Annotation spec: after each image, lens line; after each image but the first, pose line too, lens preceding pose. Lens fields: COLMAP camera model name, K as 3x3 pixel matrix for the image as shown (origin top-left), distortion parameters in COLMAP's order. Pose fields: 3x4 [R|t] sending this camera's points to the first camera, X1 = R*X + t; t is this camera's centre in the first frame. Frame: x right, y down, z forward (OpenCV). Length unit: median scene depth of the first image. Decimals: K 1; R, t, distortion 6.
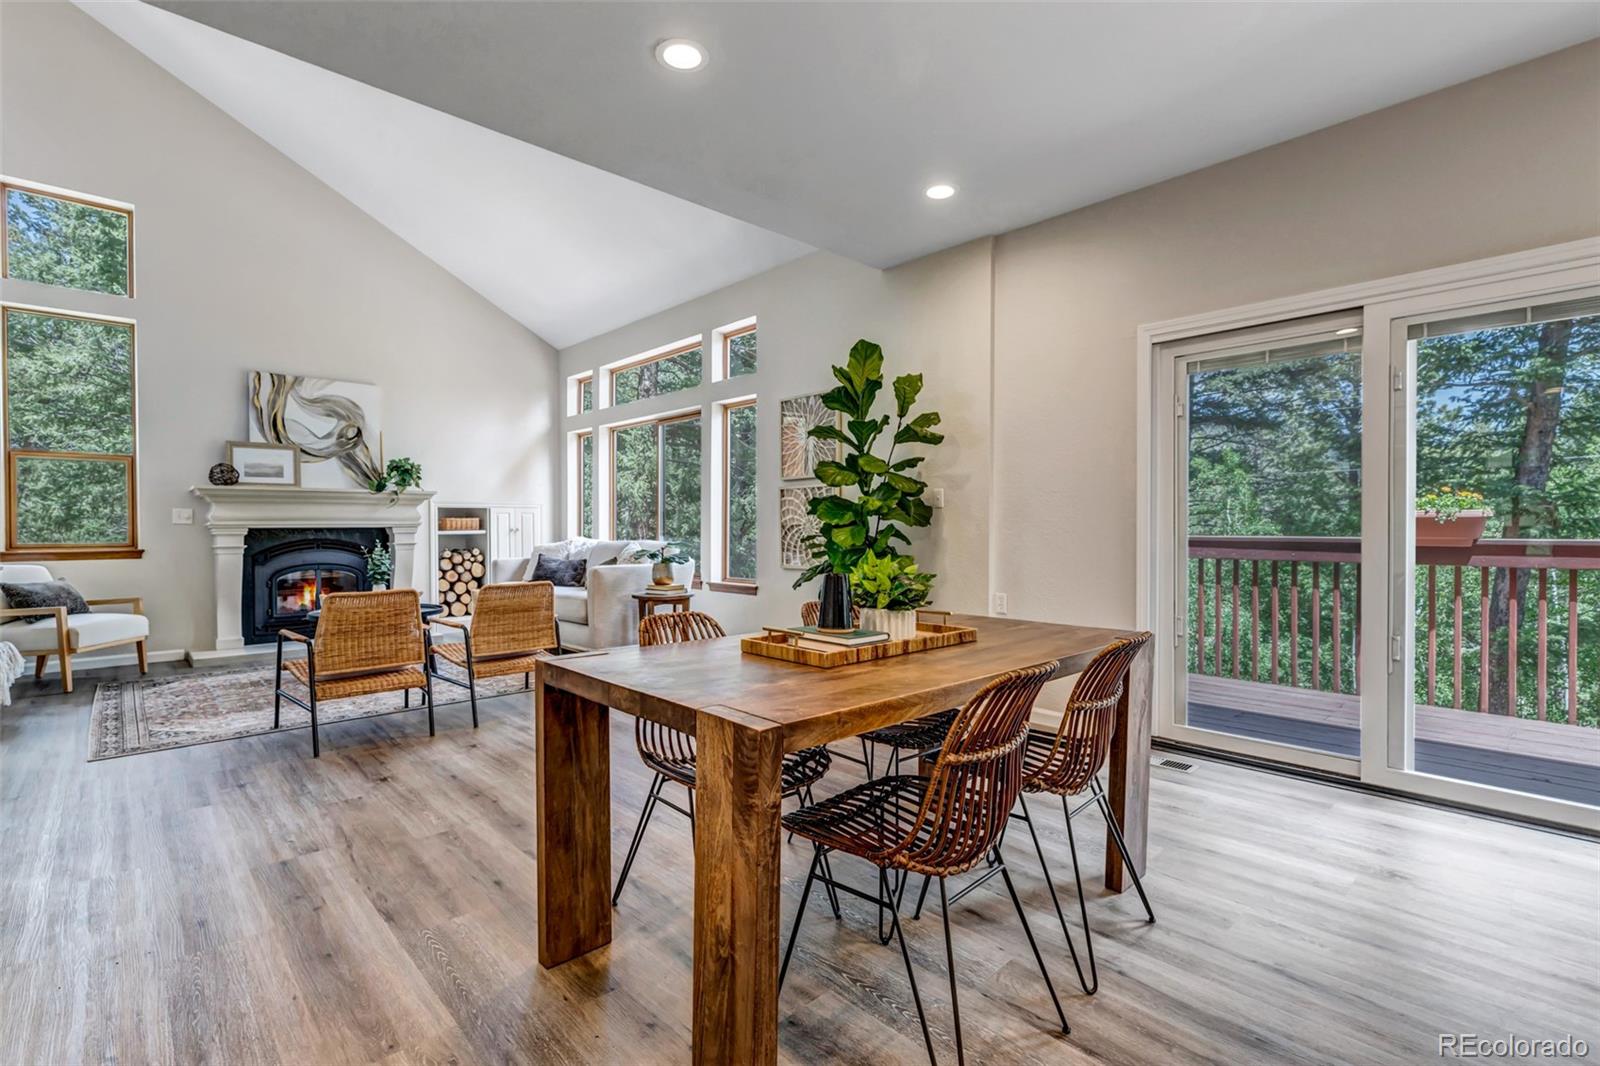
lens RADIAL K [[732.5, 0, 798.3], [0, 732.5, 536.2], [0, 0, 1]] dist [0.001581, 0.000201]
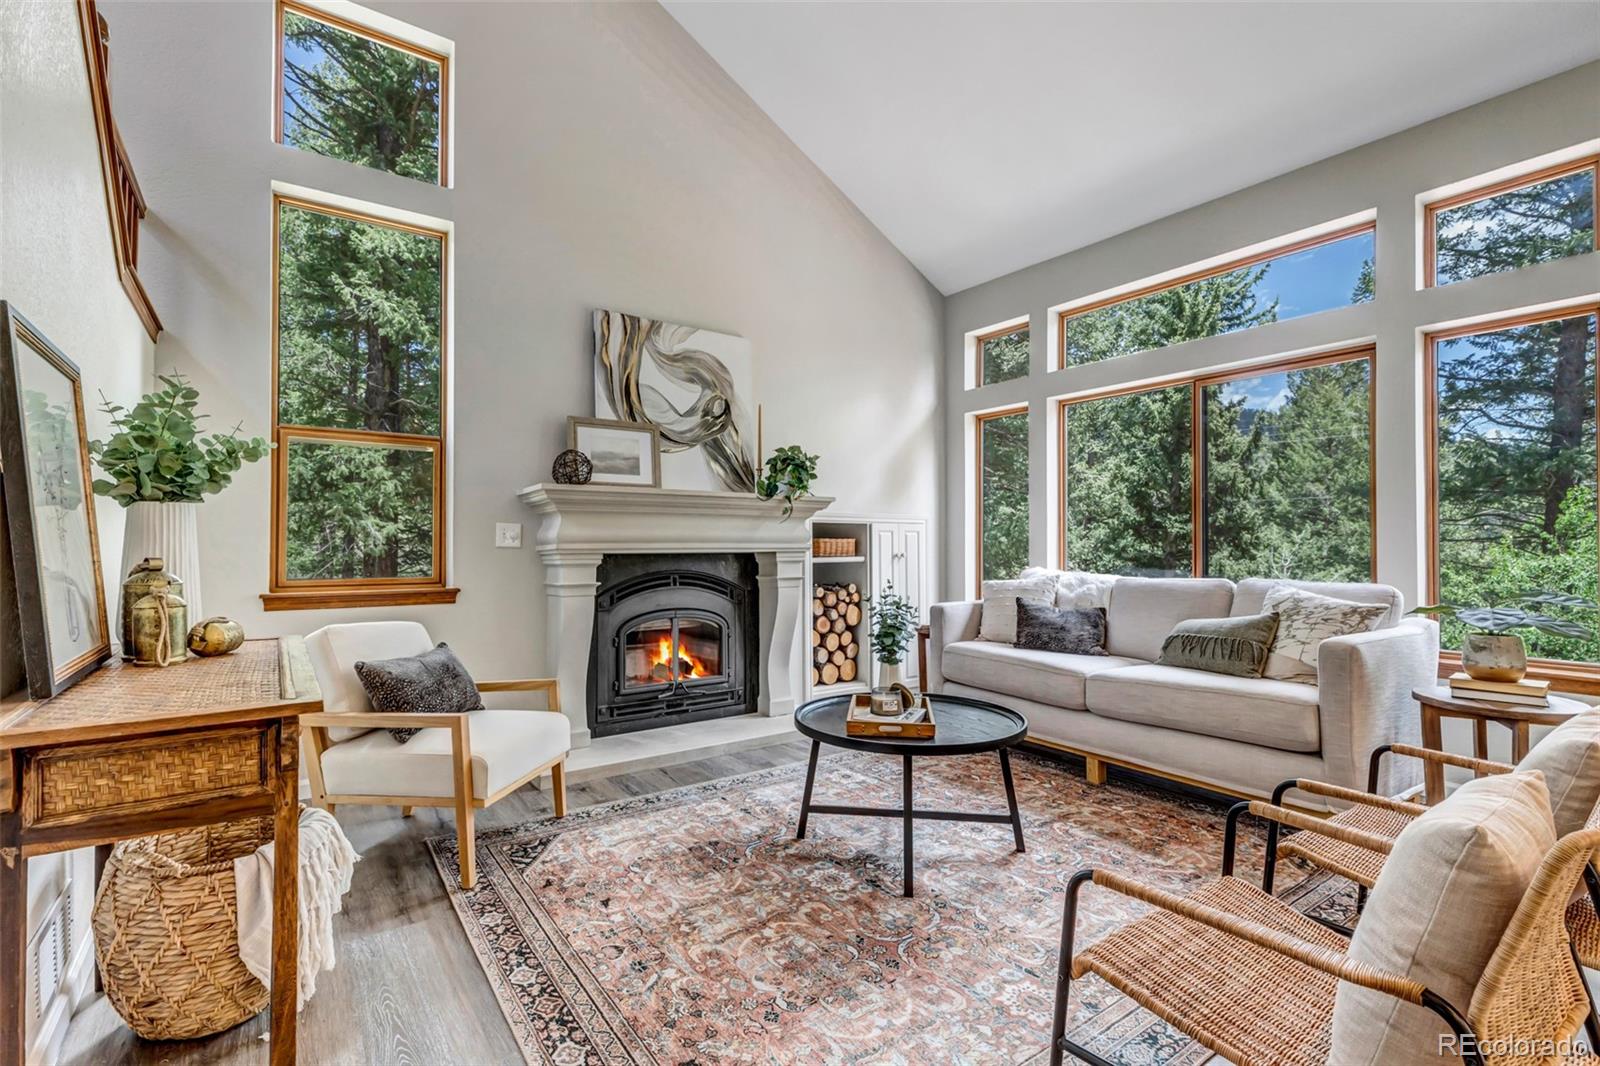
lens RADIAL K [[732.5, 0, 798.4], [0, 732.5, 537.3], [0, 0, 1]] dist [0.001581, 0.000201]
pose [[0.990764, -0.000138, -0.135600, -0.457334], [-0.003868, 0.999564, -0.029279, -0.006914], [0.135545, 0.029533, 0.990331, 0.370866]]
